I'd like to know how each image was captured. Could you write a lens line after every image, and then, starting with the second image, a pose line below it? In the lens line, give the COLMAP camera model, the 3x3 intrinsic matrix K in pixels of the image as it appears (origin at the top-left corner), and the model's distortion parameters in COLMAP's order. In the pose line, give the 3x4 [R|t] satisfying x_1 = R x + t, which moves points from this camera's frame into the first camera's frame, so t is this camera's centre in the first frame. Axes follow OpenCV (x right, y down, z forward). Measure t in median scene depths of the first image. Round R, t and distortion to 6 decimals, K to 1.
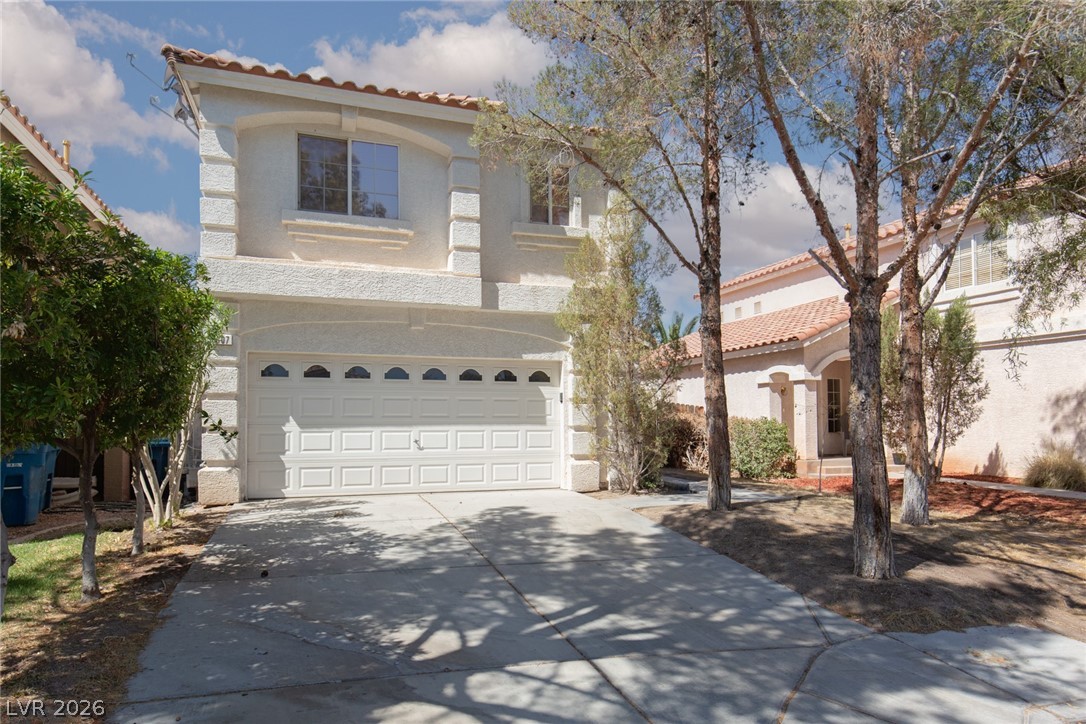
lens RADIAL K [[644.9, 0, 542.5], [0, 644.9, 421.7], [0, 0, 1]] dist [0.000513, -0.000449]
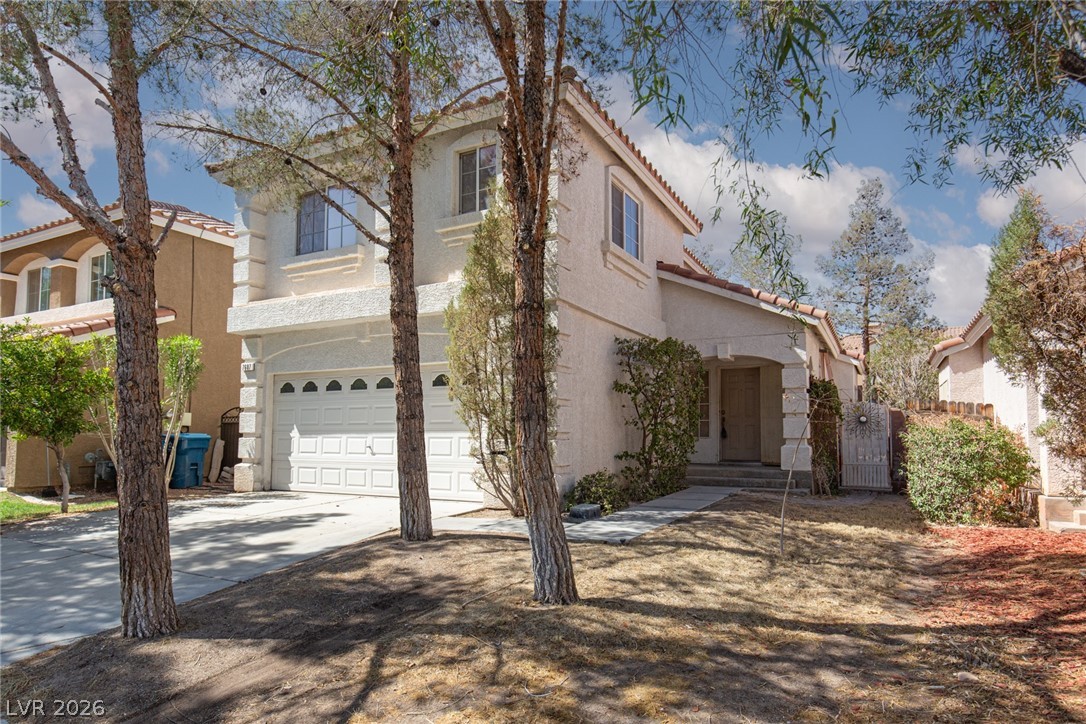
lens RADIAL K [[651.5, 0, 545.9], [0, 651.5, 404.6], [0, 0, 1]] dist [0.004662, 0.001249]
pose [[0.692695, -0.032295, -0.720508, 0.829930], [0.002424, 0.999096, -0.042452, 0.007689], [0.721227, 0.027659, 0.692146, 0.487978]]
